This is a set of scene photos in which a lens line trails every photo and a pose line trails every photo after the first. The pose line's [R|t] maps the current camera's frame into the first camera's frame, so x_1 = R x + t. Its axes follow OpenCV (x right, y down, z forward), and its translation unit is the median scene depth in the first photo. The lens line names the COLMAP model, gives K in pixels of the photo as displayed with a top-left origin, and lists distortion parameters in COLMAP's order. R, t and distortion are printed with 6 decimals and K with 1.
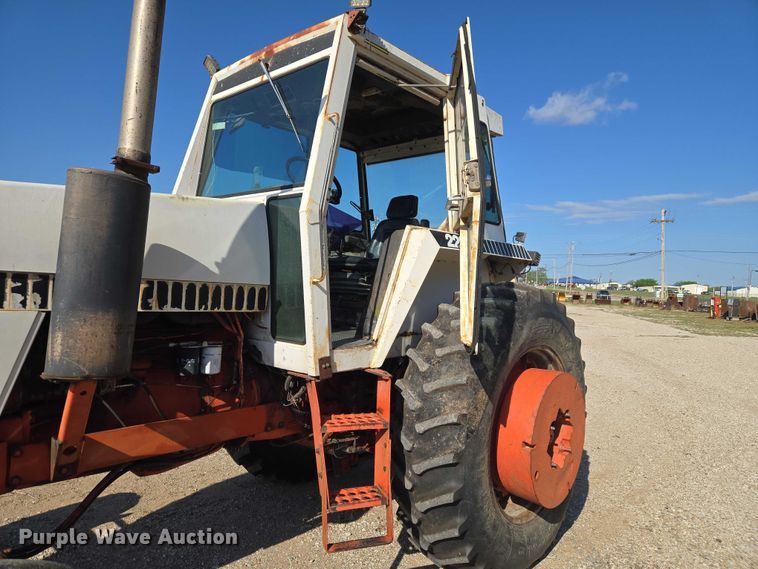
lens RADIAL K [[517.8, 0, 379.0], [0, 517.8, 284.5], [0, 0, 1]] dist [0.043363, -0.000923]
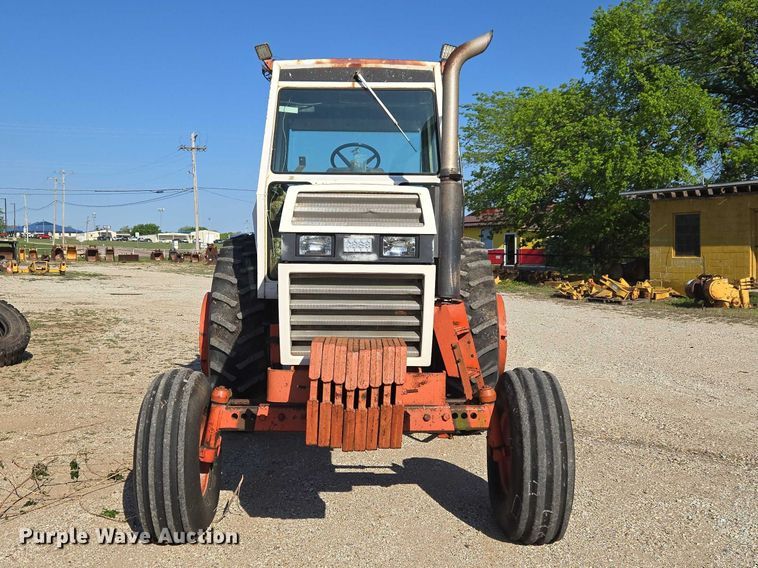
lens RADIAL K [[819.6, 0, 354.0], [0, 819.6, 256.3], [0, 0, 1]] dist [0.057098, -0.001263]
pose [[0.730678, -0.042450, 0.681401, -0.111415], [0.023652, 0.999040, 0.036876, -0.003160], [-0.682312, -0.010828, 0.730981, -0.033511]]
